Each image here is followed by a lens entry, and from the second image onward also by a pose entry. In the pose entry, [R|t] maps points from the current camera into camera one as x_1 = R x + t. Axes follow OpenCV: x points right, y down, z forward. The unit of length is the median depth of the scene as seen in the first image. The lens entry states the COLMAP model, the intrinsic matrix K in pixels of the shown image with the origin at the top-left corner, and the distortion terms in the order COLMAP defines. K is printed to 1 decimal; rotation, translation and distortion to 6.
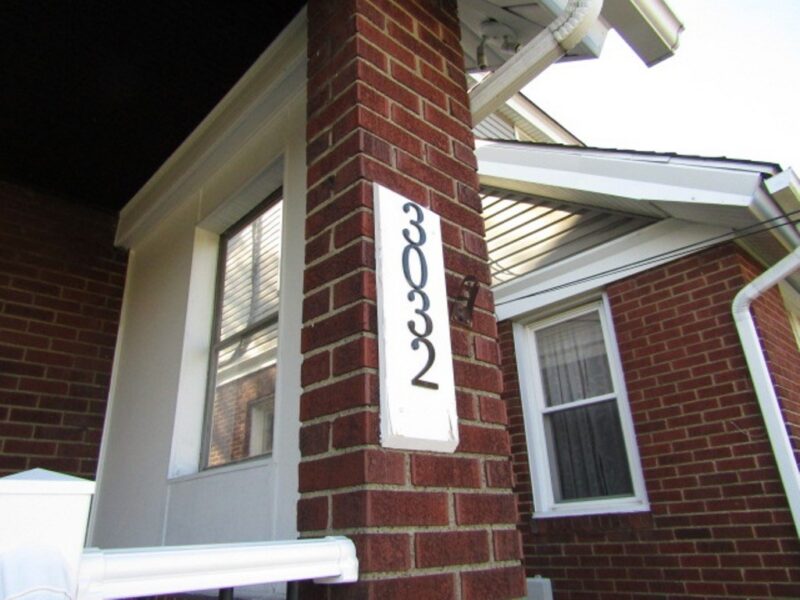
lens RADIAL K [[568.4, 0, 400.0], [0, 568.4, 300.2], [0, 0, 1]] dist [-0.004838, -0.006690]
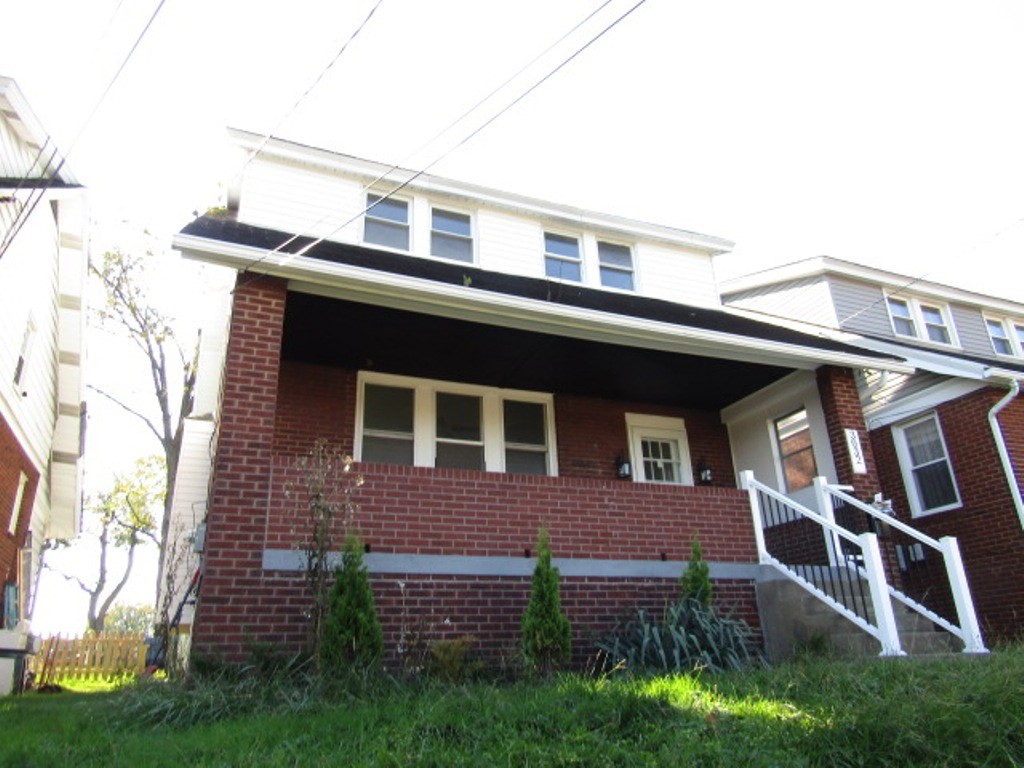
lens RADIAL K [[727.6, 0, 513.0], [0, 727.6, 382.1], [0, 0, 1]] dist [-0.004838, -0.006690]
pose [[0.936280, -0.132640, -0.325248, -0.240421], [0.139513, 0.990218, -0.002210, -0.370791], [0.322360, -0.043308, 0.945626, -2.302738]]
